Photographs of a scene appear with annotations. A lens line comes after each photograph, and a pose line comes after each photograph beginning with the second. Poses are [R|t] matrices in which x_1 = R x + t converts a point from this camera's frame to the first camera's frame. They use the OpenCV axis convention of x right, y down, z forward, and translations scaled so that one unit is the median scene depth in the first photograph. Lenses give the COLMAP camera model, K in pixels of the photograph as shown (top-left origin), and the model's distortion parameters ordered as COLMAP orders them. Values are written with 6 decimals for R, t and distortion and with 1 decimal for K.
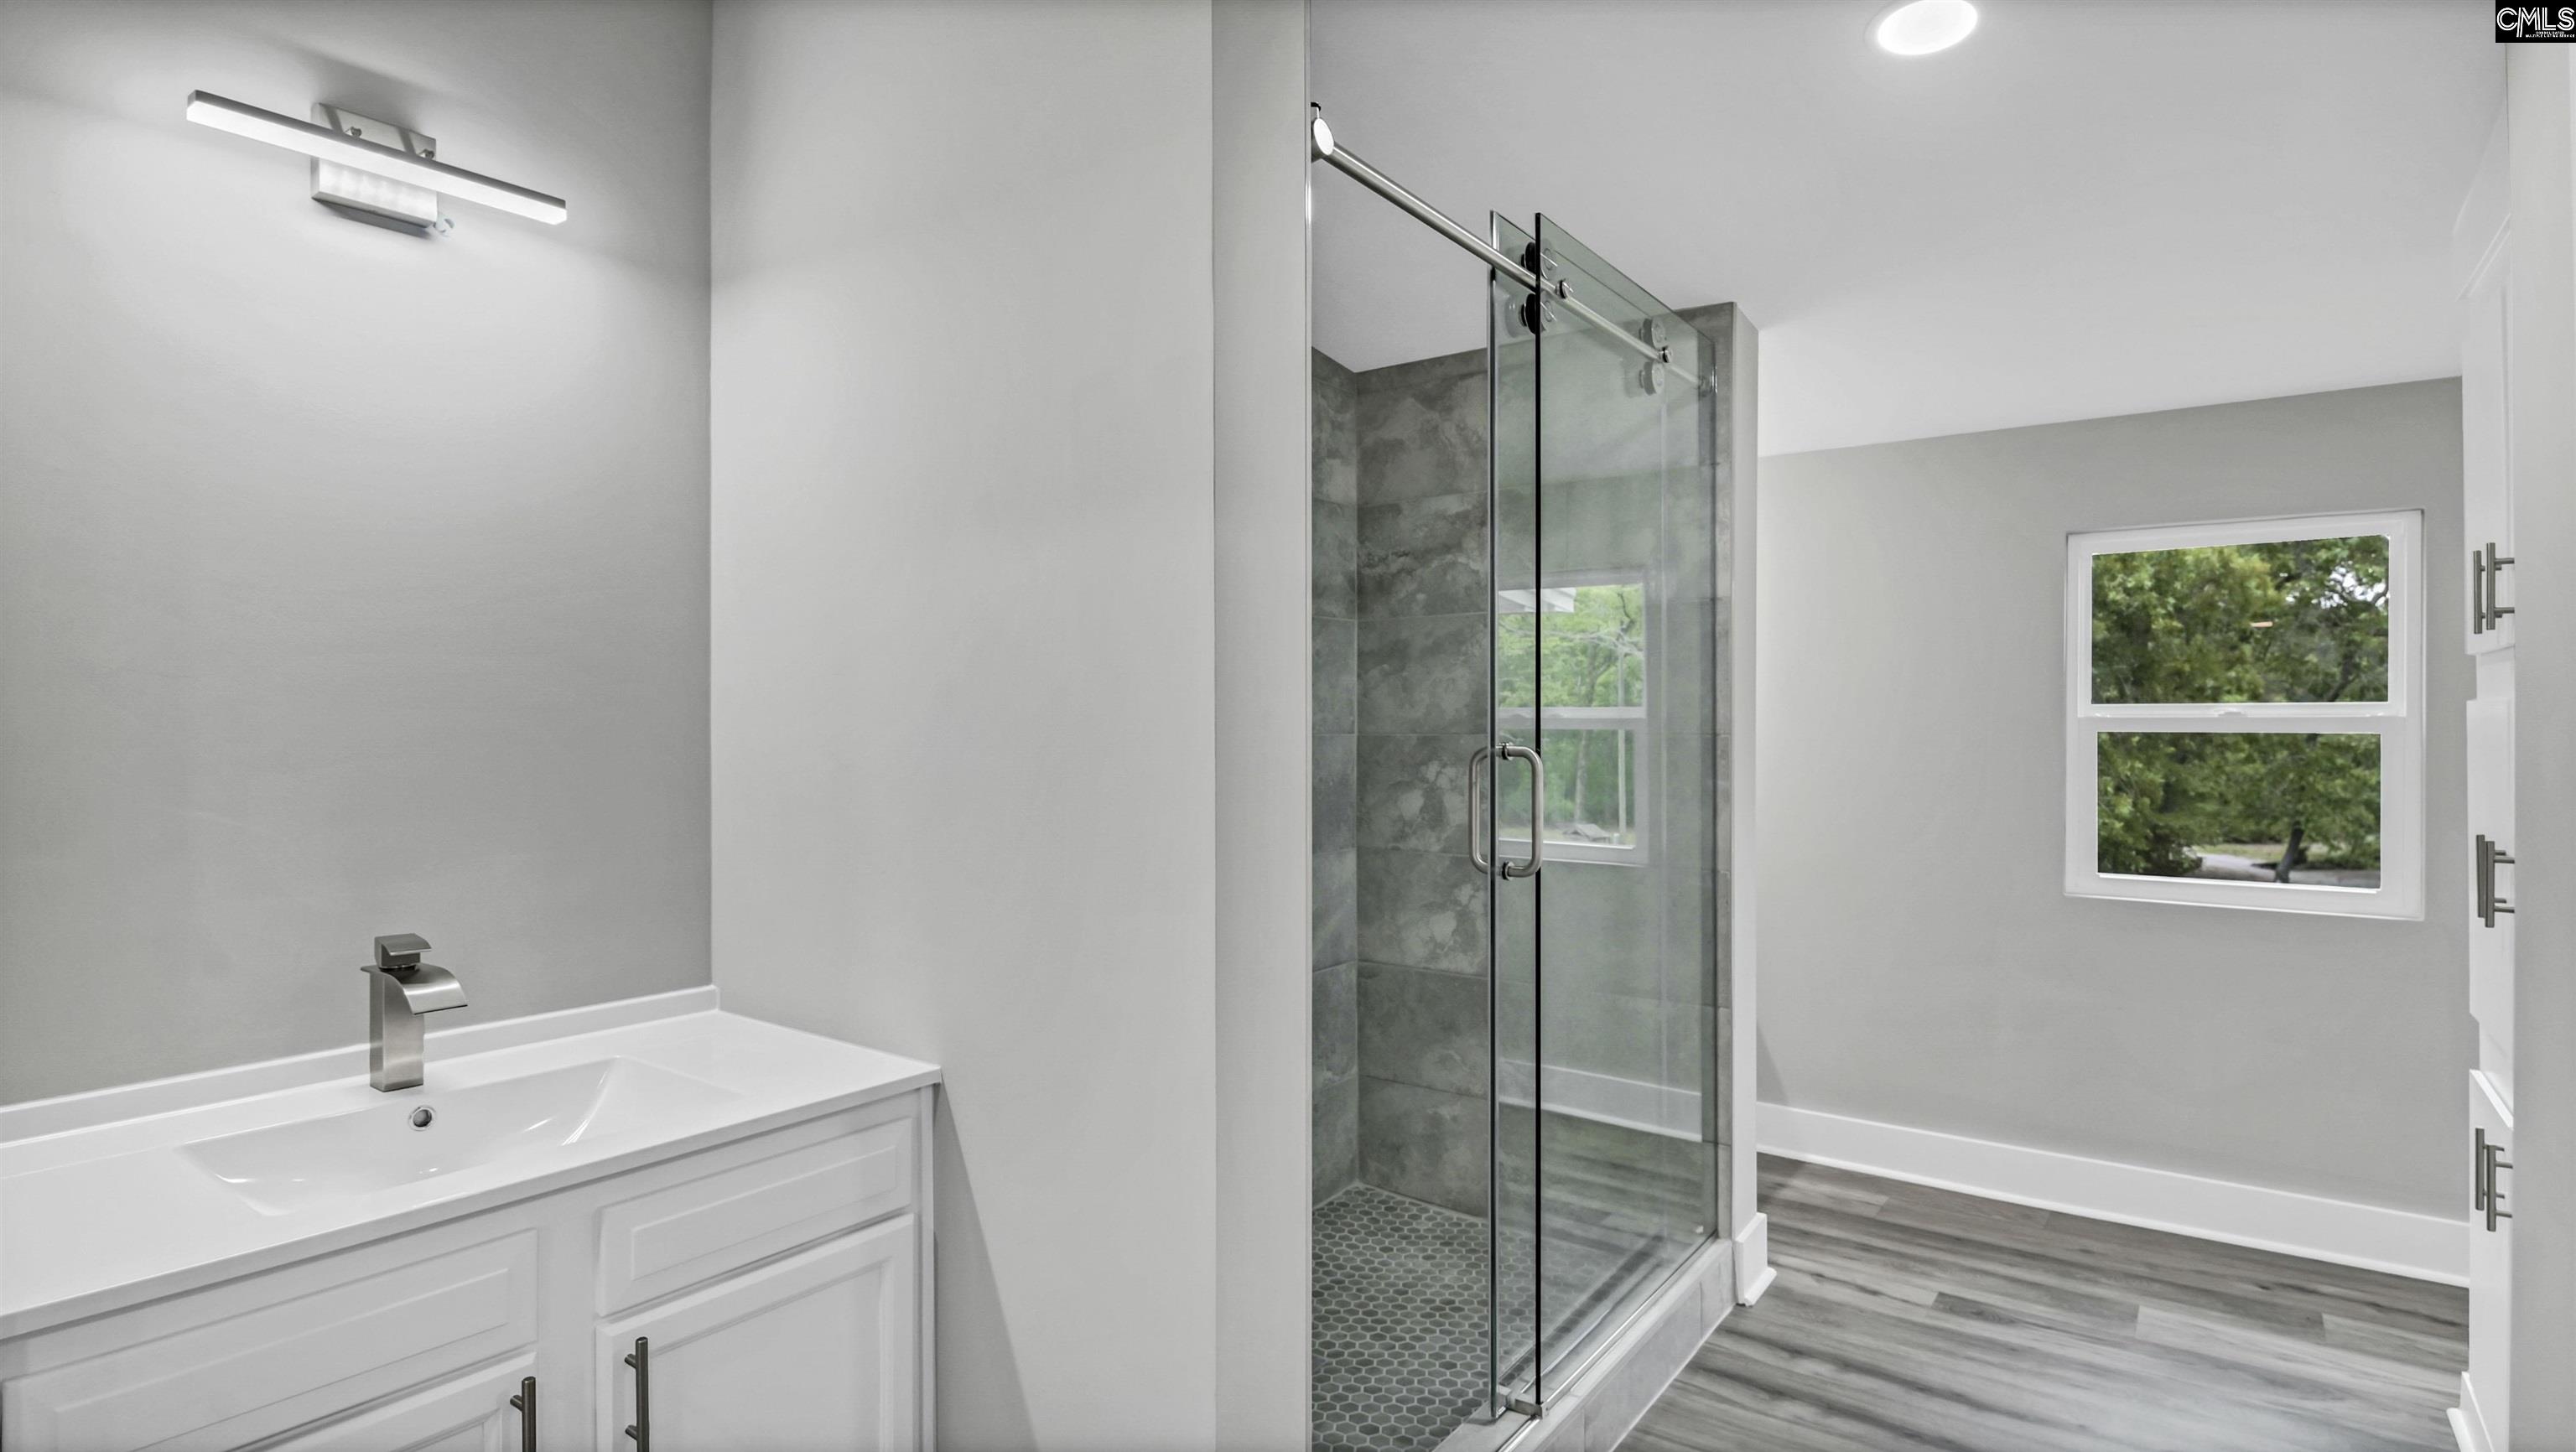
lens RADIAL K [[1292.6, 0, 1317.9], [0, 1292.6, 725.2], [0, 0, 1]] dist [0.006744, -0.009806]
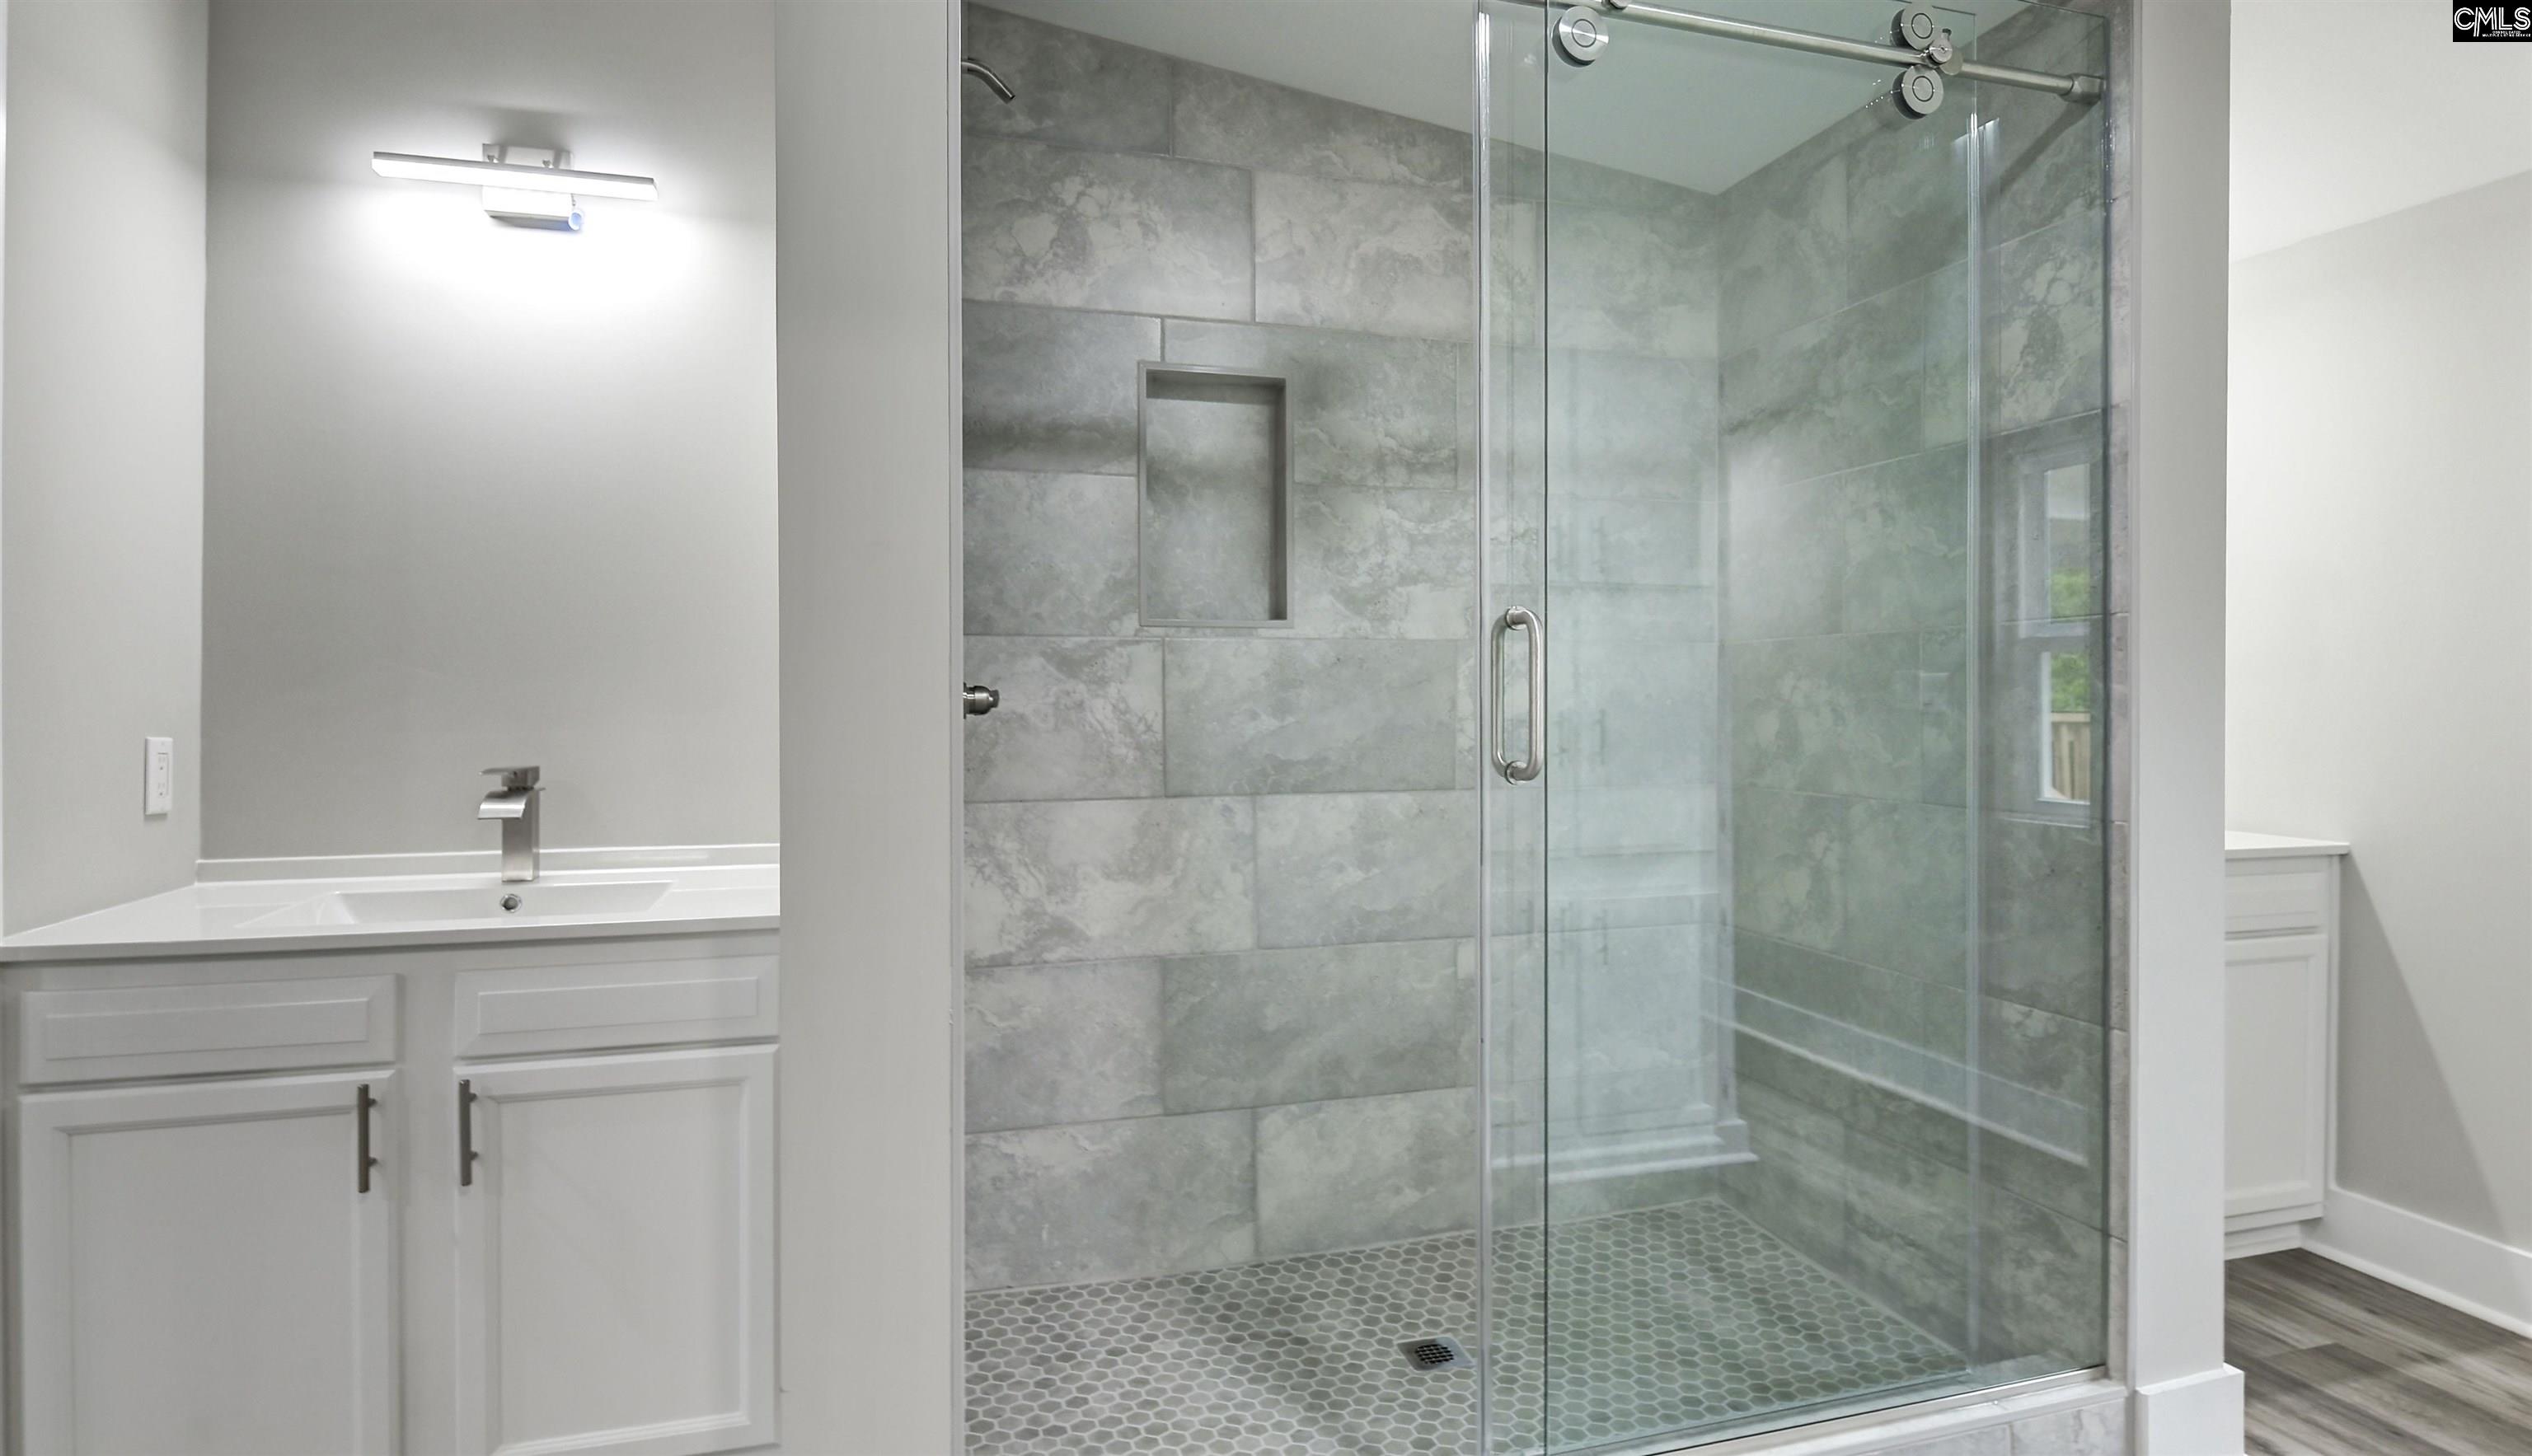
lens RADIAL K [[1337.4, 0, 1269.4], [0, 1337.4, 701.5], [0, 0, 1]] dist [-0.004285, -0.001985]
pose [[0.797534, 0.001137, -0.603273, 0.376997], [0.000031, 0.999998, 0.001926, 0.050937], [0.603275, -0.001555, 0.797532, 0.201742]]
